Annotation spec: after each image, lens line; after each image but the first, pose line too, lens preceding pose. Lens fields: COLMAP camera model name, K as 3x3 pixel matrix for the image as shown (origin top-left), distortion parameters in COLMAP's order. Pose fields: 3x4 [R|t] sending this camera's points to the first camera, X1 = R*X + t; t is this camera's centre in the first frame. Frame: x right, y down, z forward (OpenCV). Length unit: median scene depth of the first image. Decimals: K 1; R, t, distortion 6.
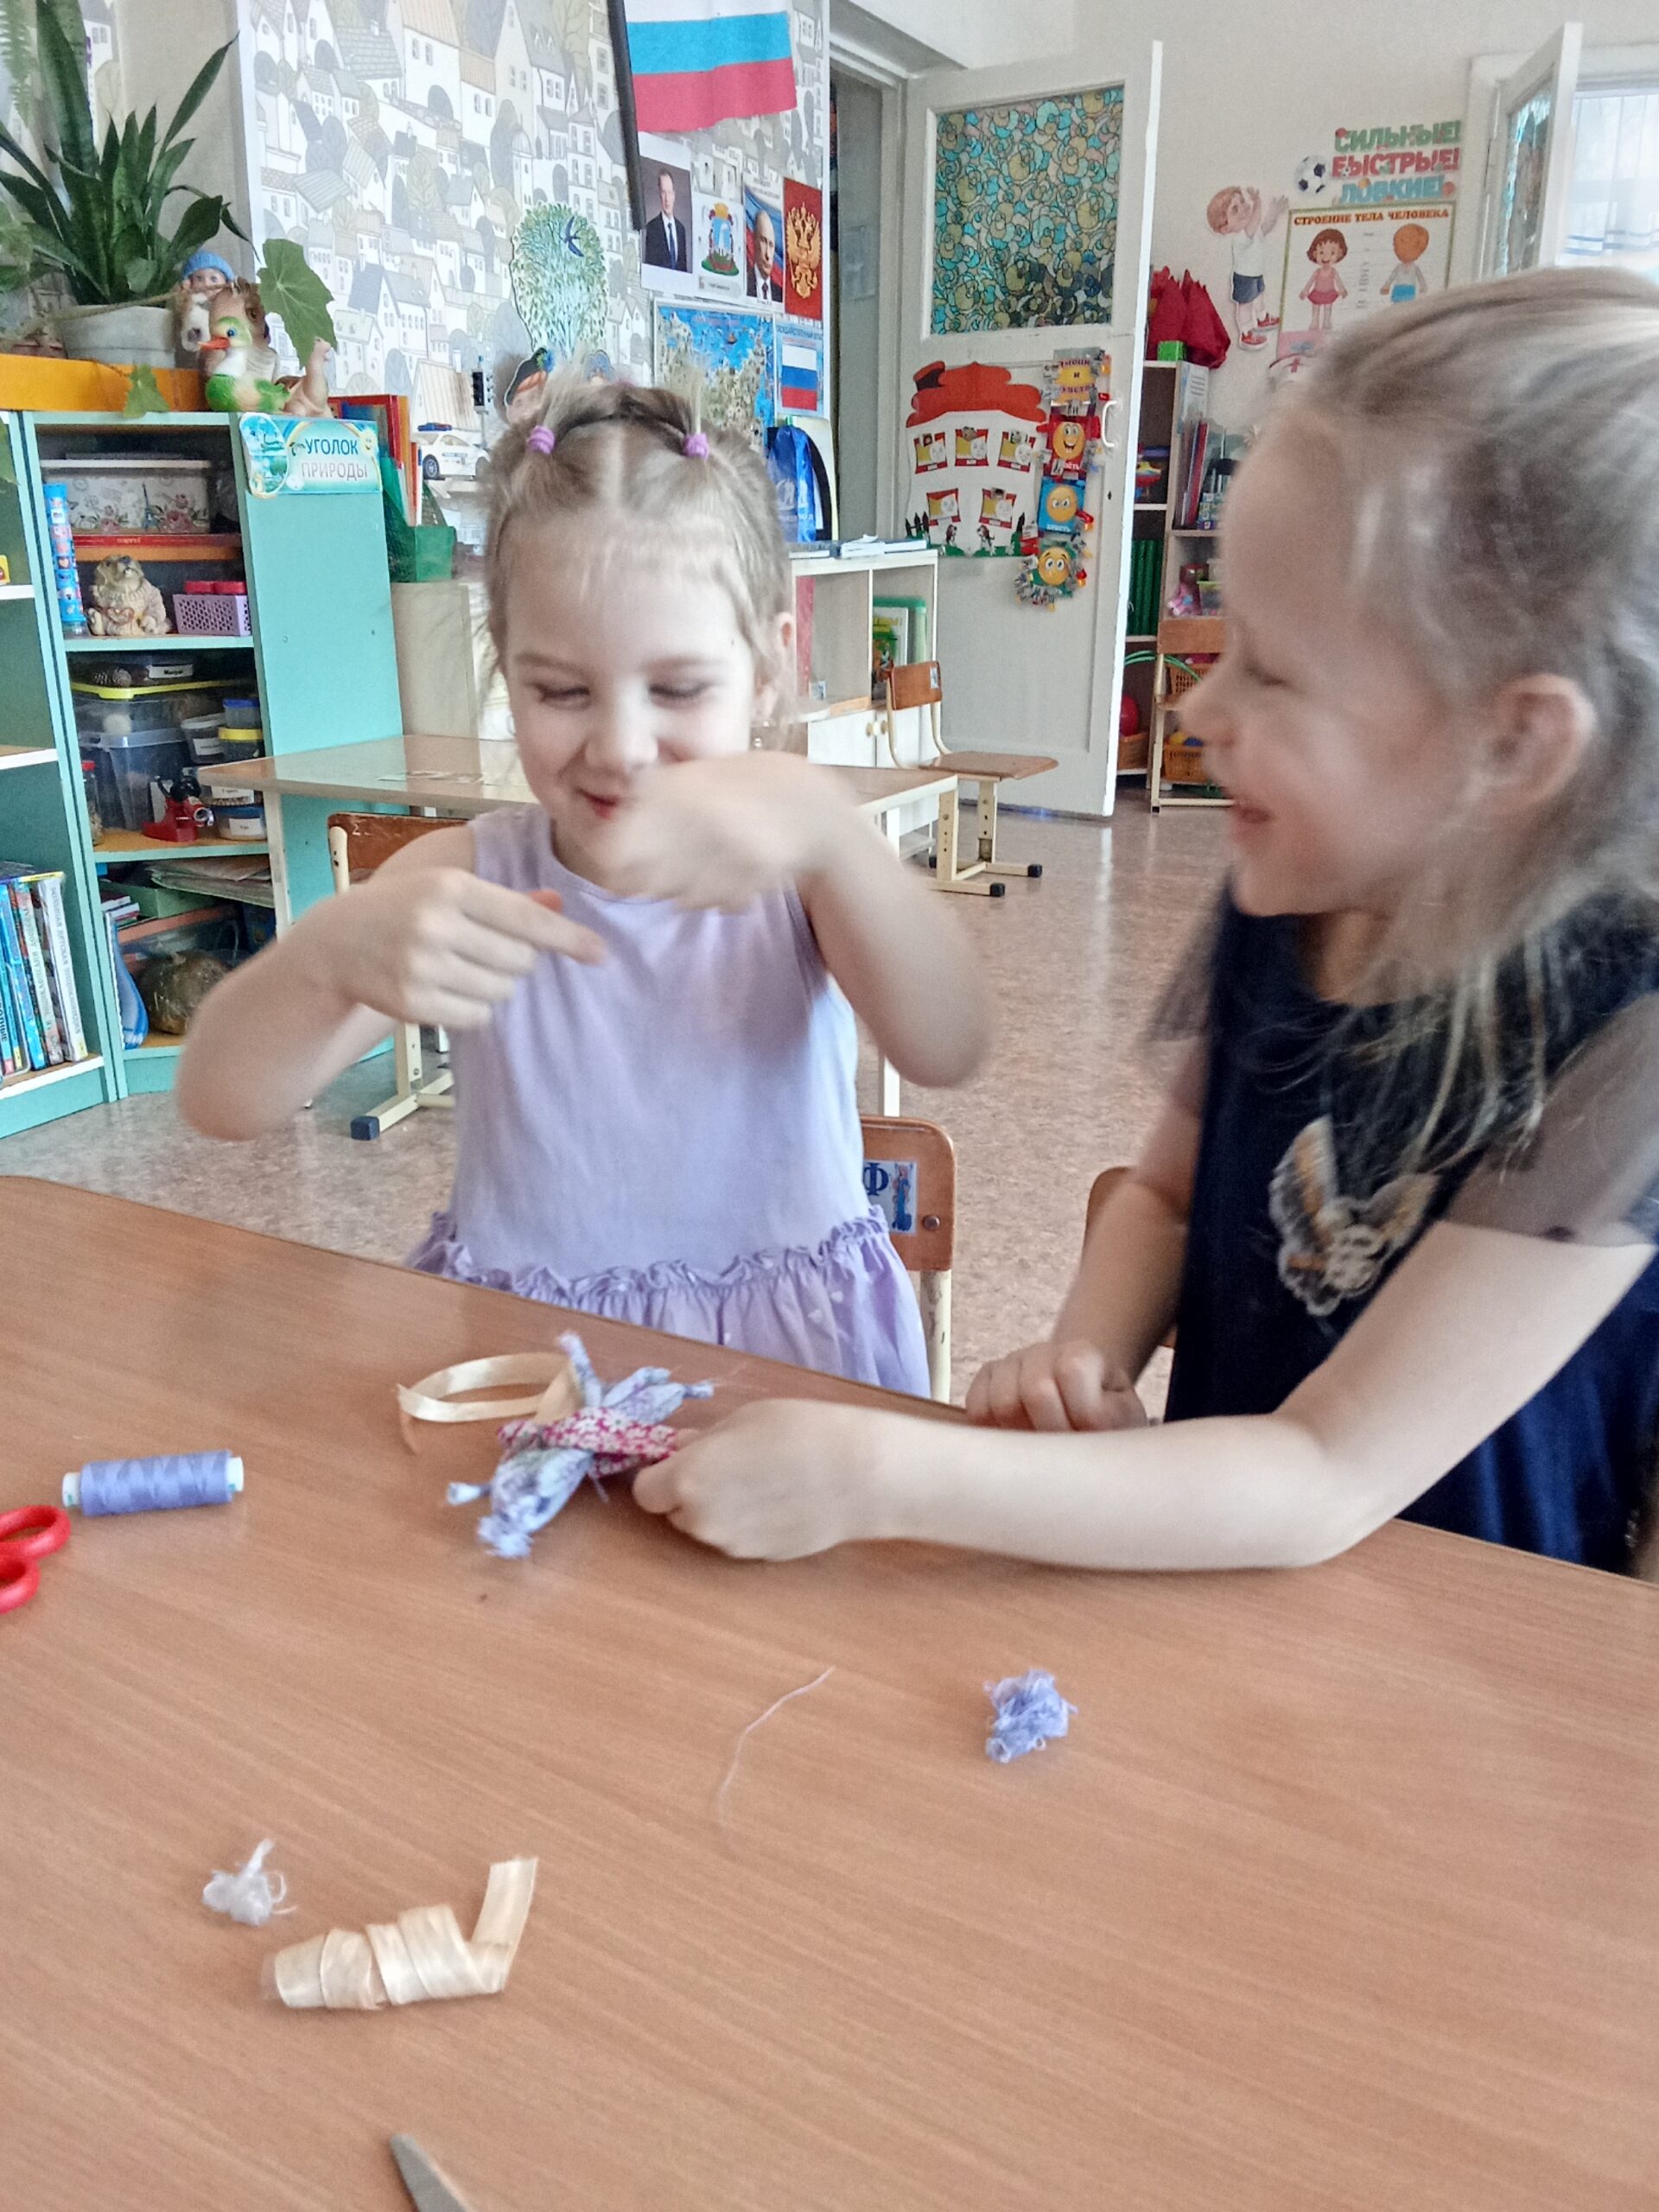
lens RADIAL K [[1769.5, 0, 786.4], [0, 1769.5, 1148.1], [0, 0, 1]] dist [0.038159, -0.082810]
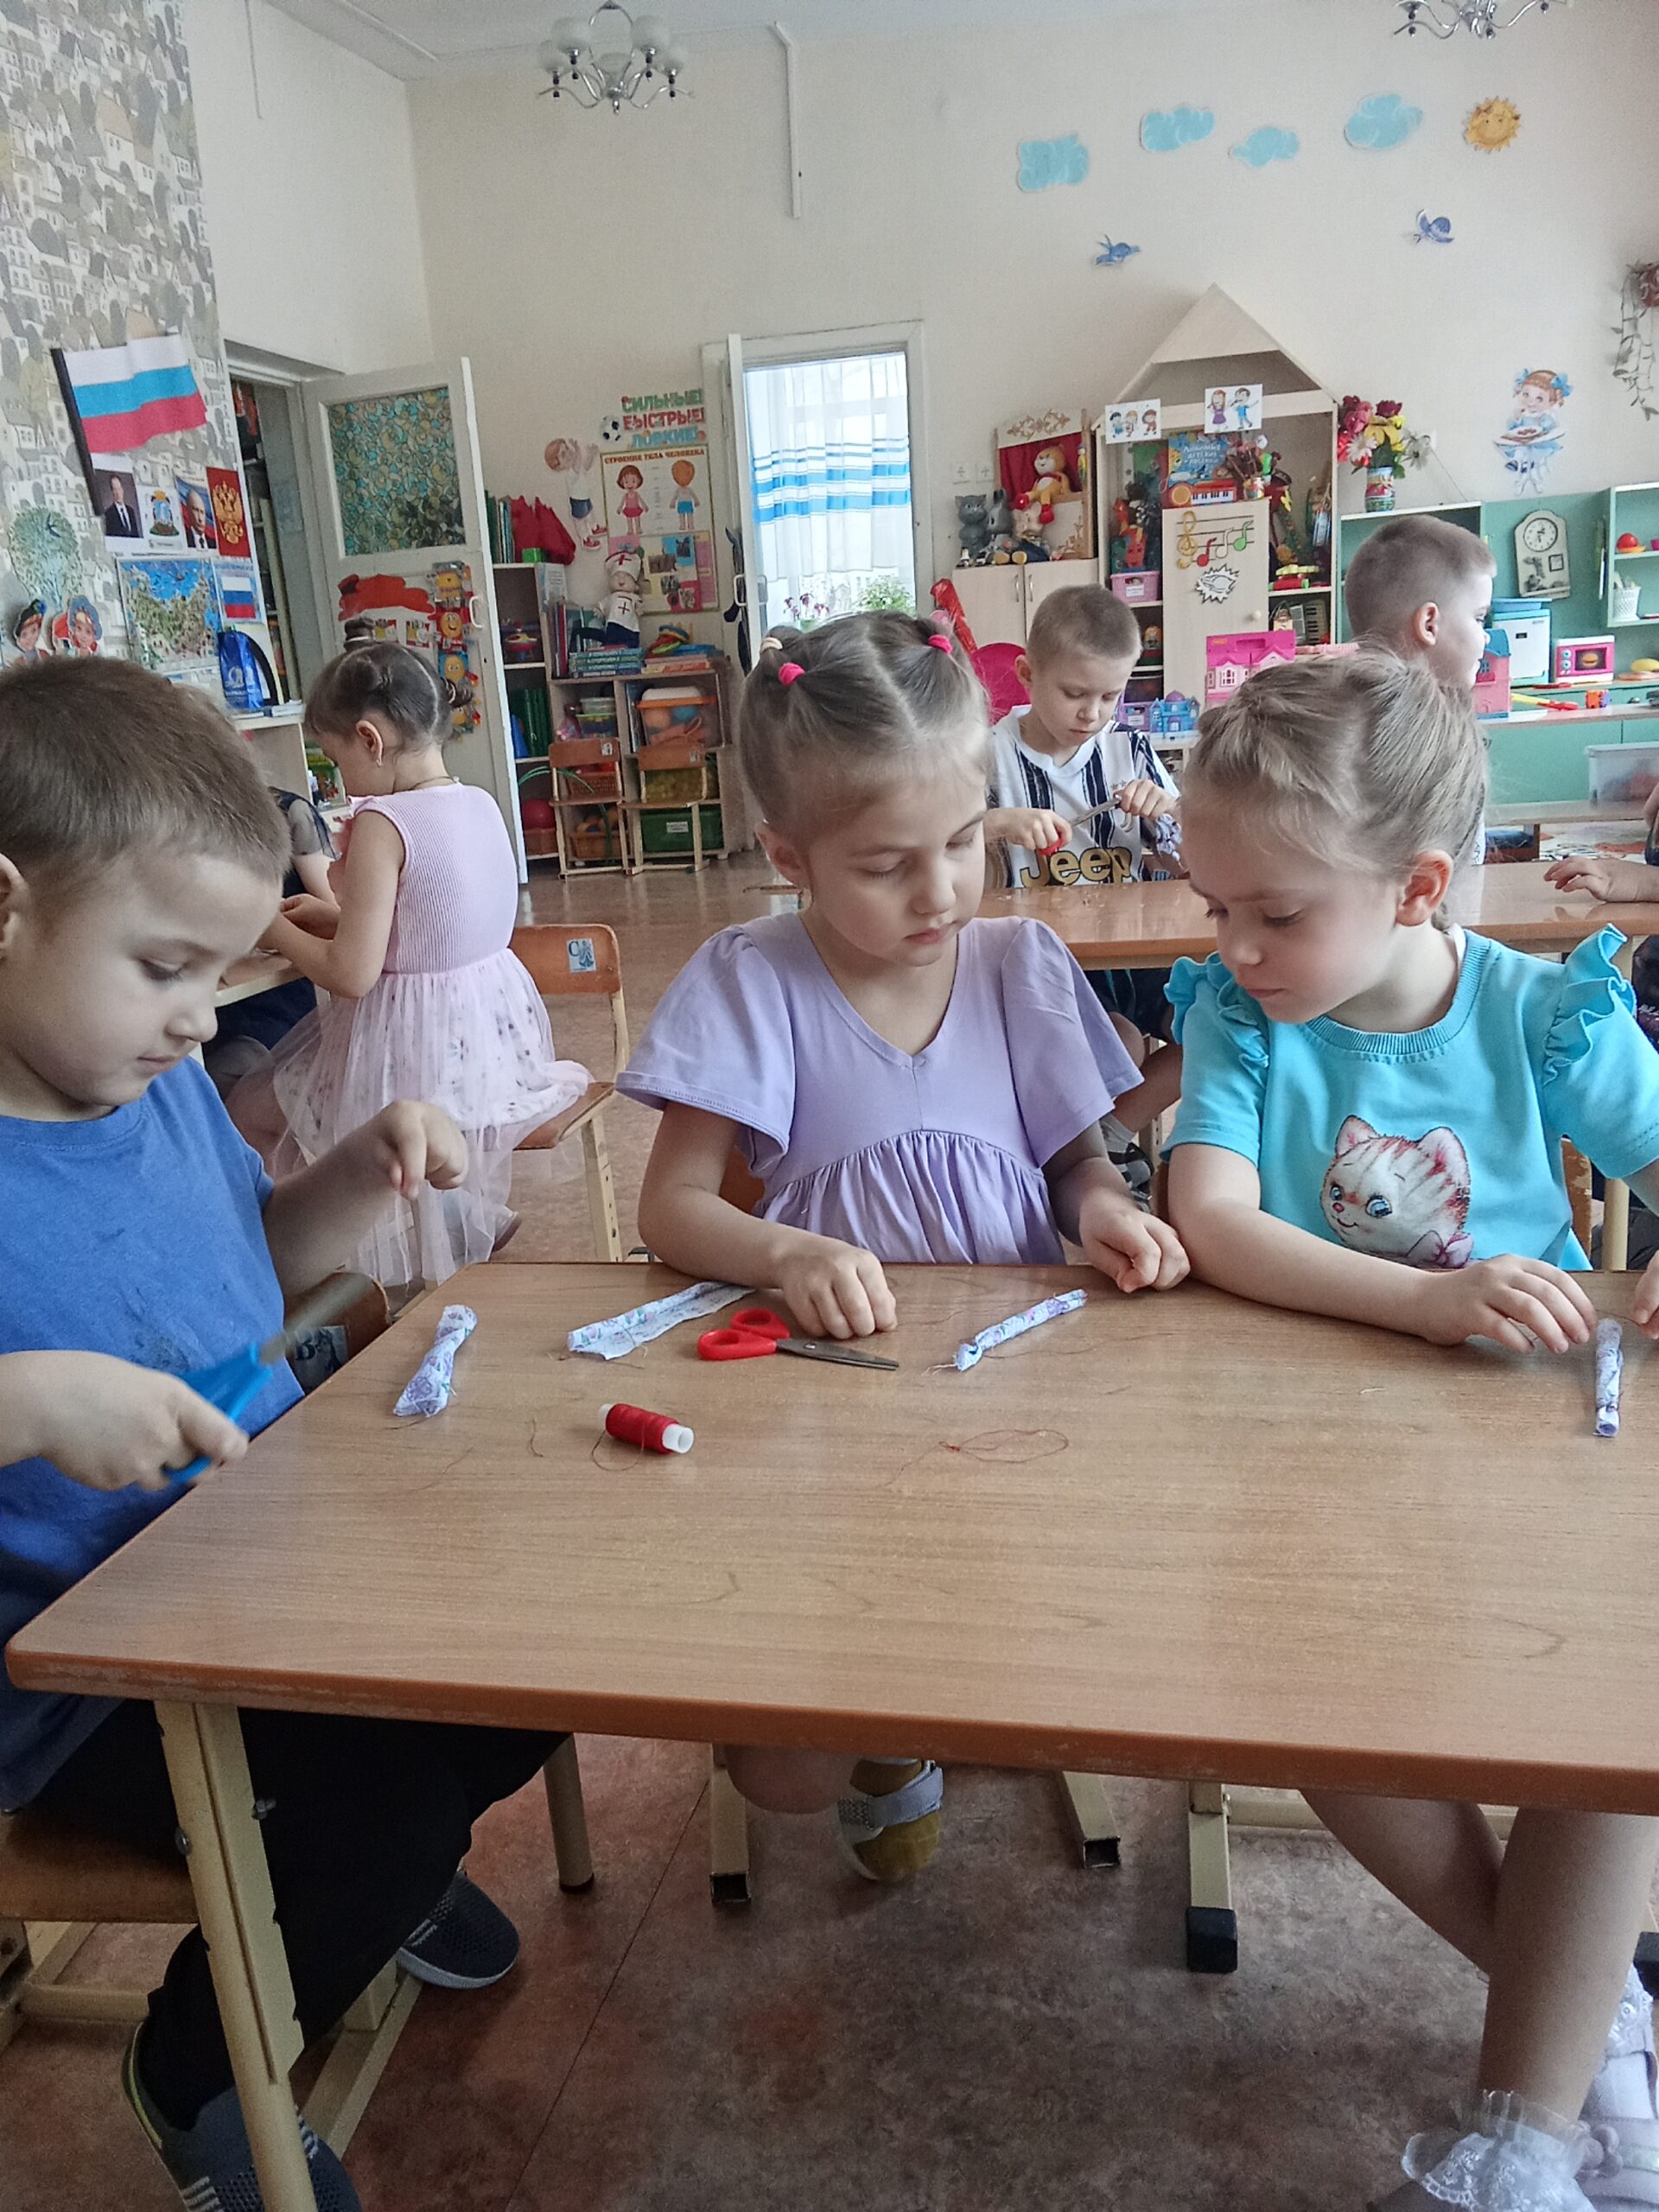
lens RADIAL K [[1769.5, 0, 804.2], [0, 1769.5, 1145.5], [0, 0, 1]] dist [0.038159, -0.082810]
pose [[0.970508, -0.127163, 0.204802, 0.089296], [0.142973, 0.987636, -0.064289, 0.143111], [-0.194094, 0.091674, 0.976690, -0.399027]]
